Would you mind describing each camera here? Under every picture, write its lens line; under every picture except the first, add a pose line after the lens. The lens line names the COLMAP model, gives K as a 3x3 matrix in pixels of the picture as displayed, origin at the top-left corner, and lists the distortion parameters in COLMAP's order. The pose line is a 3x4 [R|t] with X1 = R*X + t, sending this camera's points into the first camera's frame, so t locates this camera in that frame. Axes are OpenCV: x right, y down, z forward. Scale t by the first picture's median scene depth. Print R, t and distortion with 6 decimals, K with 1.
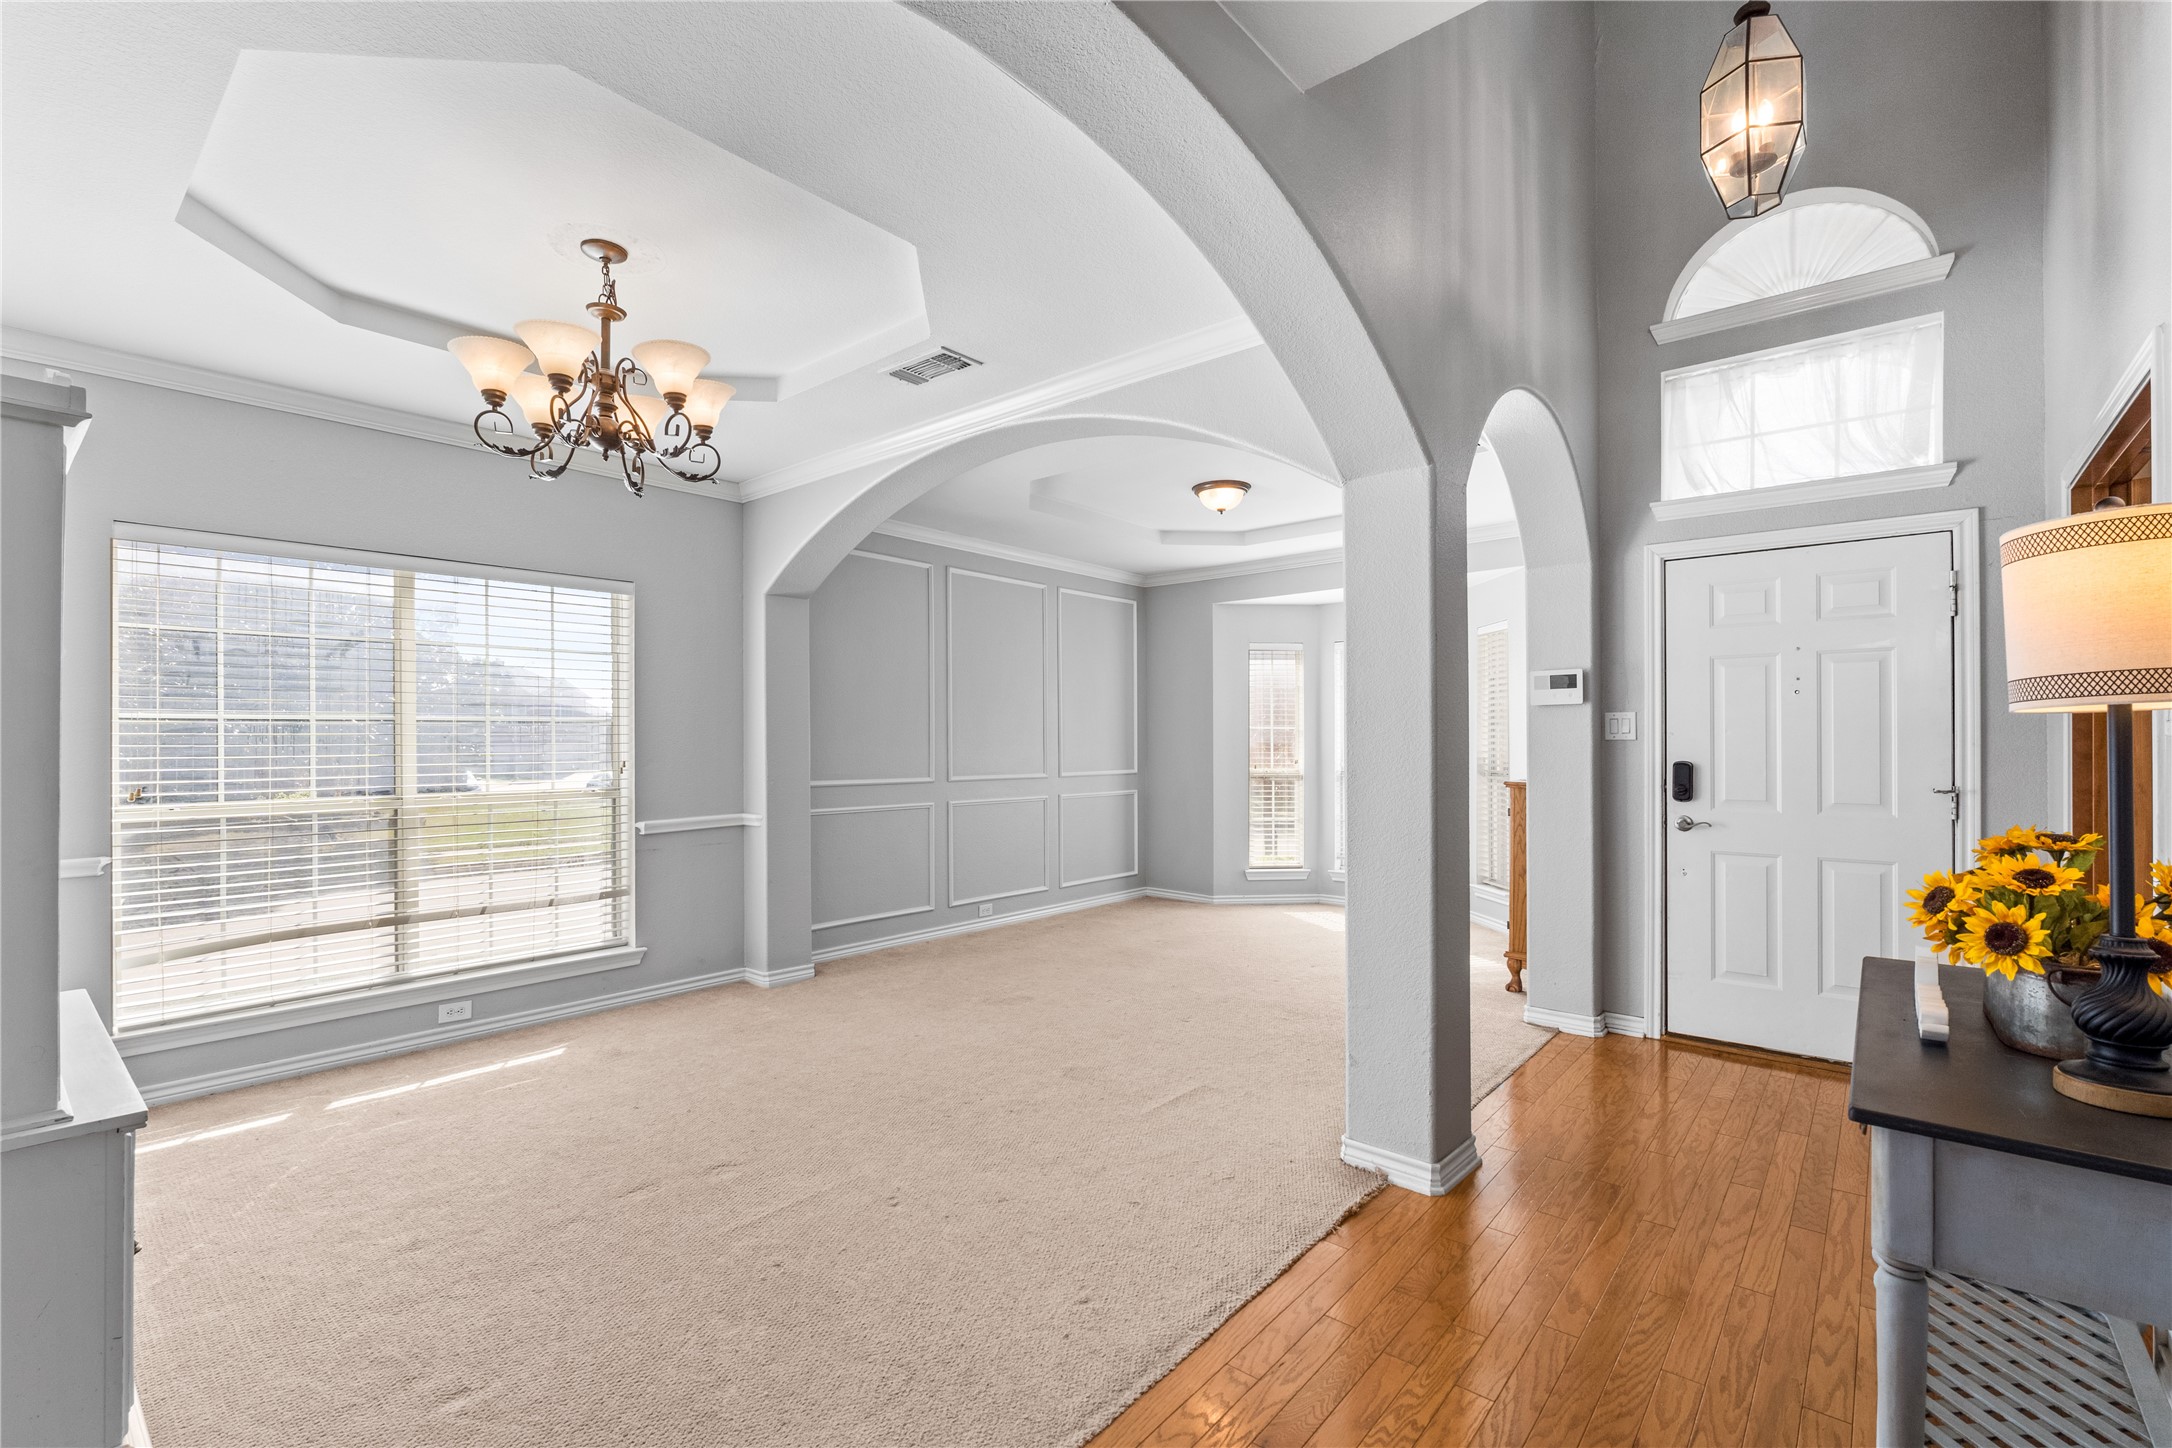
lens RADIAL K [[957.0, 0, 1083.4], [0, 957.0, 738.6], [0, 0, 1]] dist [-0.006379, 0.000350]
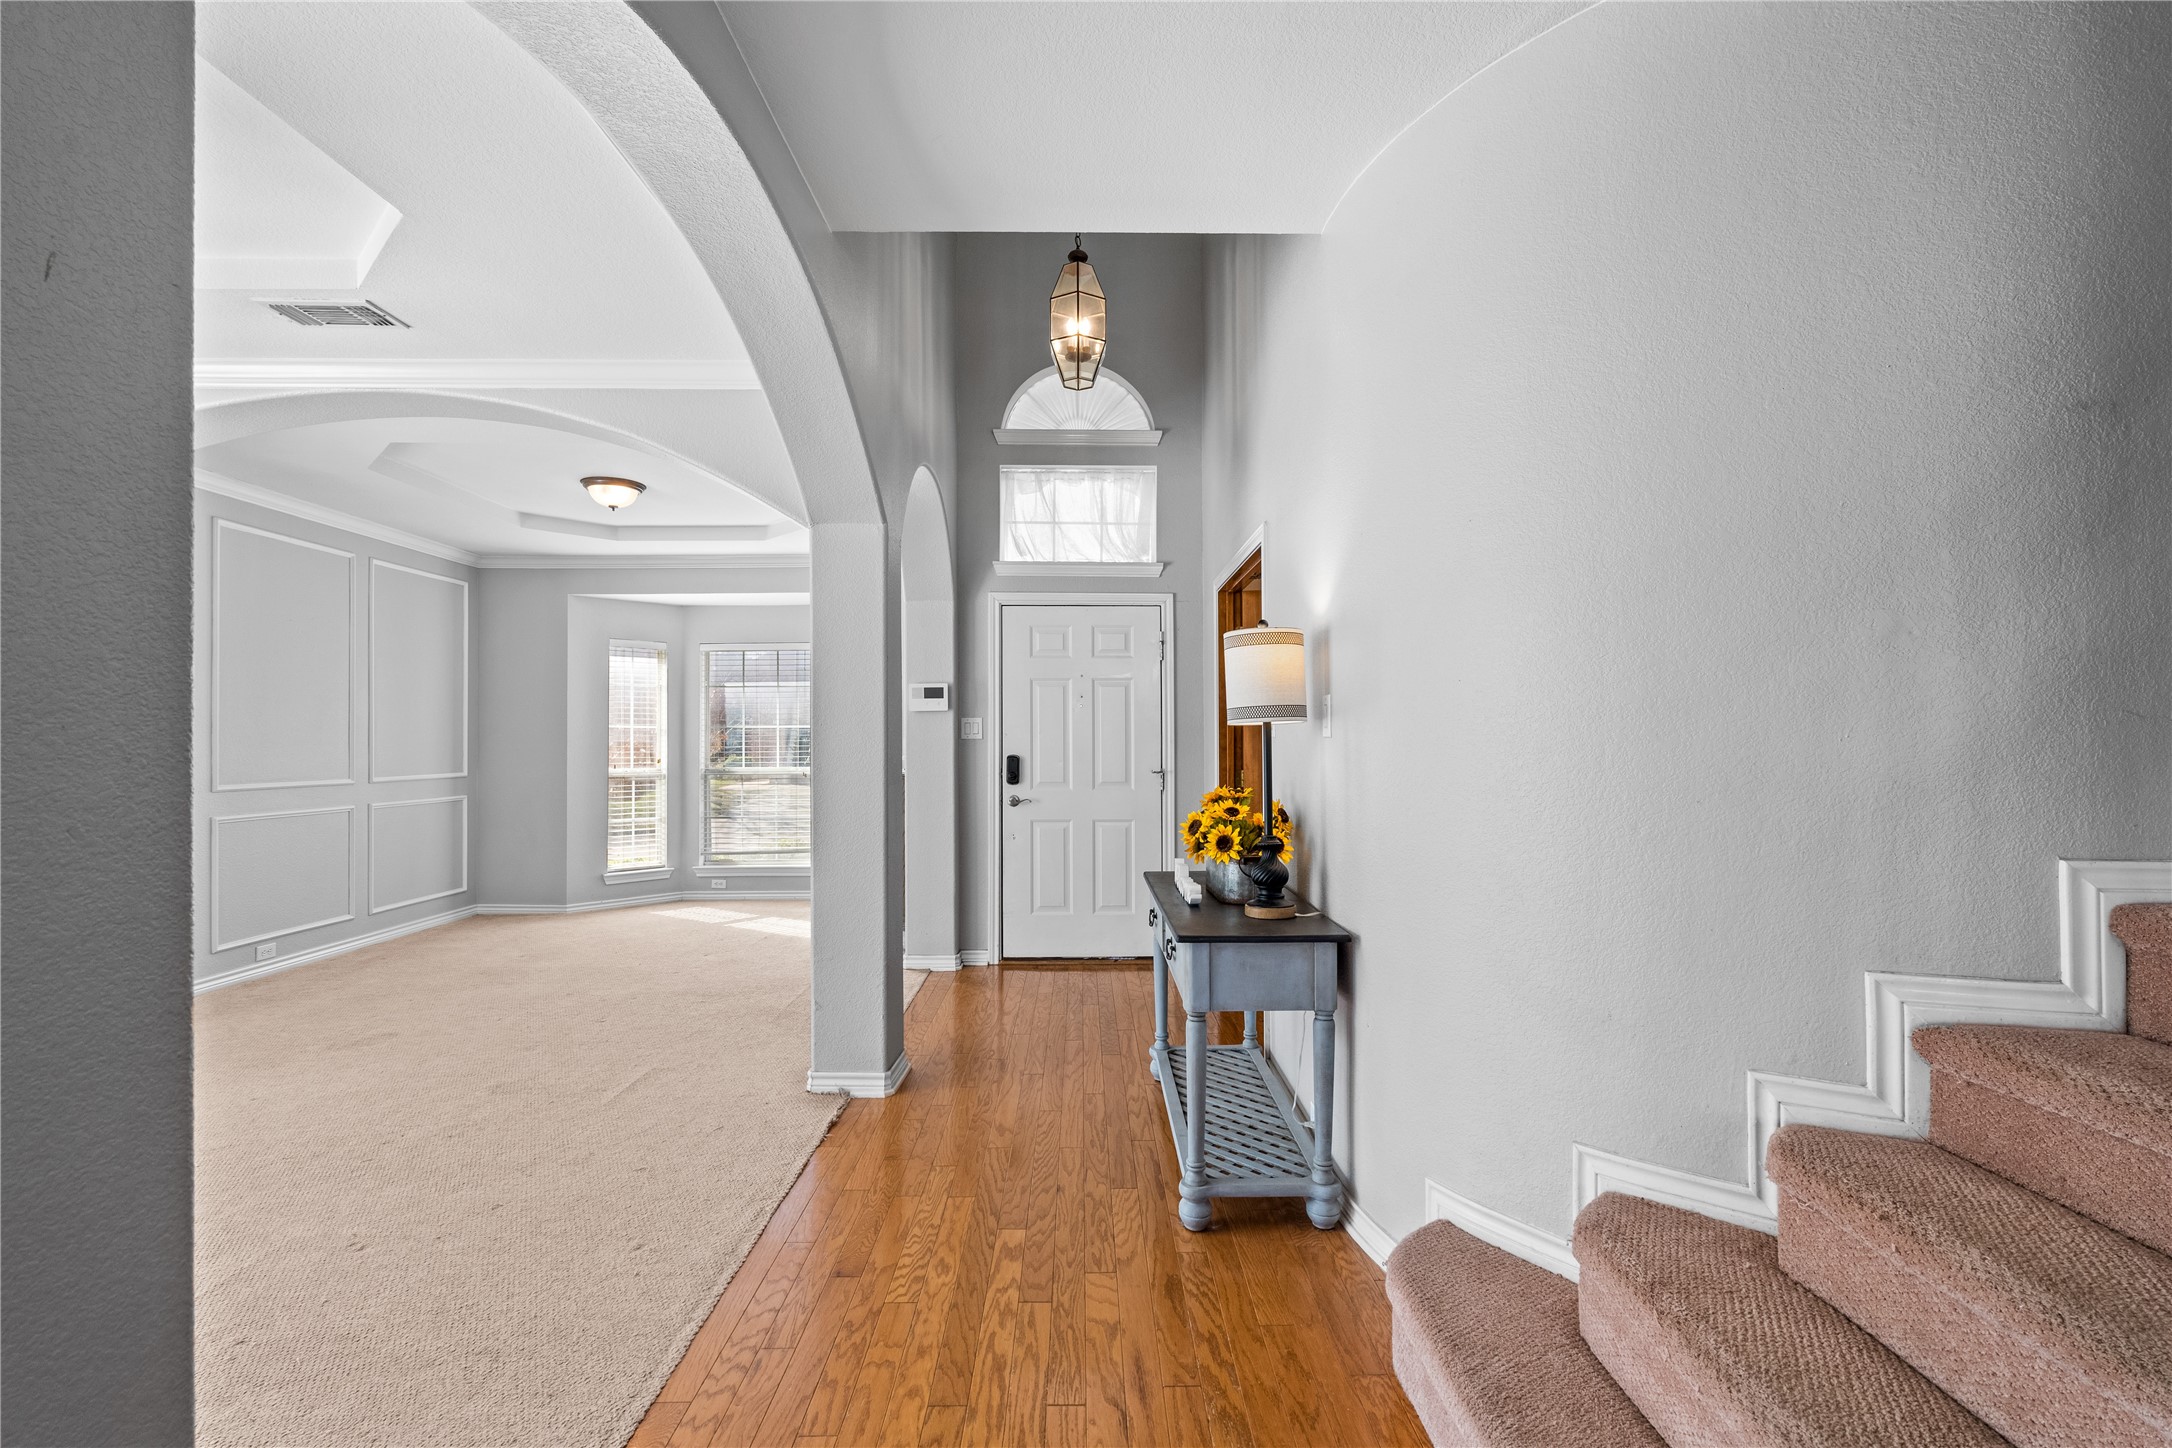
lens RADIAL K [[957.0, 0, 1106.4], [0, 957.0, 717.0], [0, 0, 1]] dist [-0.006379, 0.000350]
pose [[0.745740, 0.015816, 0.666049, -0.195387], [-0.001320, 0.999751, -0.022262, 0.000082], [-0.666236, 0.015722, 0.745575, -0.110476]]
